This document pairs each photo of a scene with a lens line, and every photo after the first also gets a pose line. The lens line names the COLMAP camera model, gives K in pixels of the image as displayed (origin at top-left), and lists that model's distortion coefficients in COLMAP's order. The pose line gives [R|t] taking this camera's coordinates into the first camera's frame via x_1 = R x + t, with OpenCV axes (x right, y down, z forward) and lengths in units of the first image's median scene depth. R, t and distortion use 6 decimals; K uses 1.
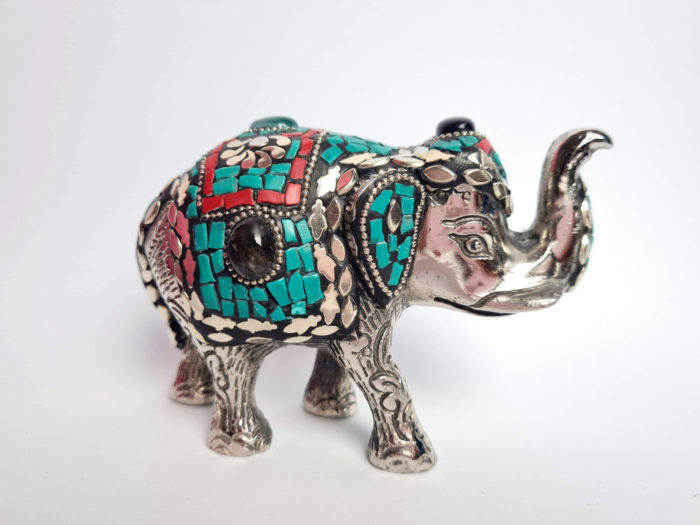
lens RADIAL K [[532.4, 0, 352.2], [0, 532.4, 265.0], [0, 0, 1]] dist [0.001149, 0.001286]
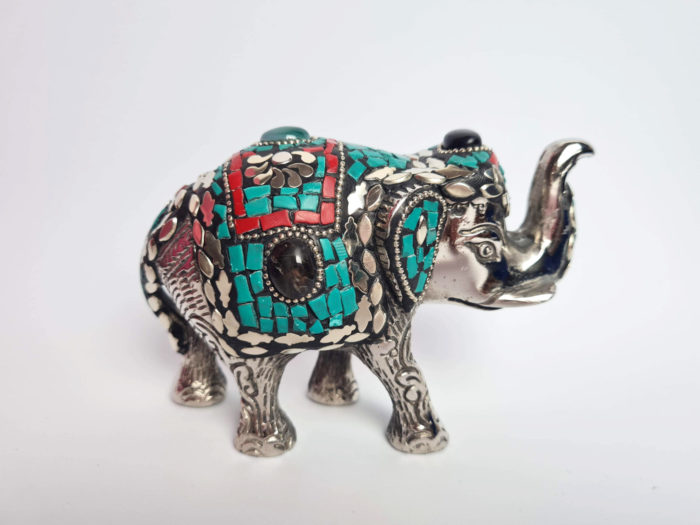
lens RADIAL K [[532.4, 0, 356.0], [0, 532.4, 263.0], [0, 0, 1]] dist [0.001149, 0.001286]
pose [[0.978834, -0.057449, 0.196428, -0.255484], [0.038113, 0.994172, 0.100842, -0.134187], [-0.201077, -0.091221, 0.975319, -0.030839]]
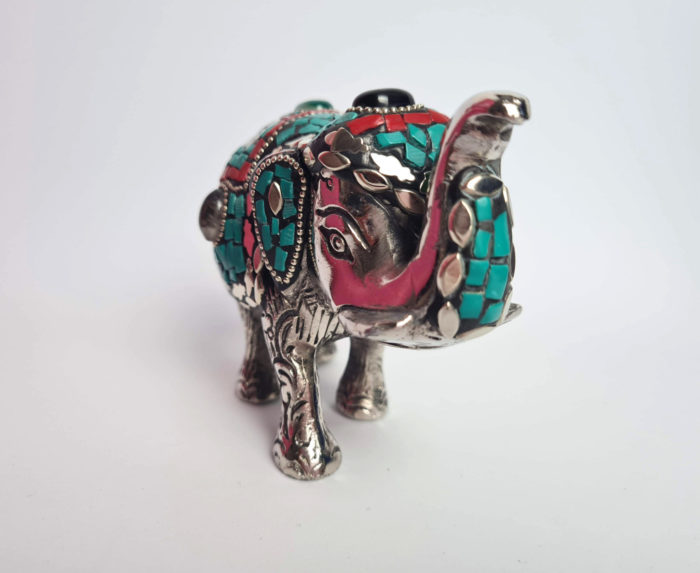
lens RADIAL K [[595.1, 0, 350.0], [0, 595.1, 285.7], [0, 0, 1]] dist [0.004260, -0.000121]
pose [[0.536351, 0.201264, -0.819647, 1.025380], [-0.181309, 0.975954, 0.121002, -0.089042], [0.824290, 0.083710, 0.559945, 0.493445]]
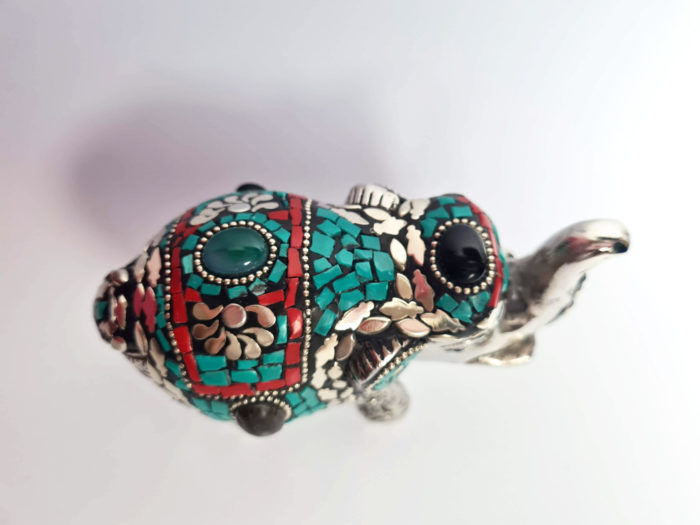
lens RADIAL K [[532.4, 0, 344.6], [0, 532.4, 260.1], [0, 0, 1]] dist [0.001149, 0.001286]
pose [[0.981272, -0.161155, 0.105522, -0.083624], [0.023334, 0.643211, 0.765333, -0.946730], [-0.191210, -0.748538, 0.634925, 0.519984]]
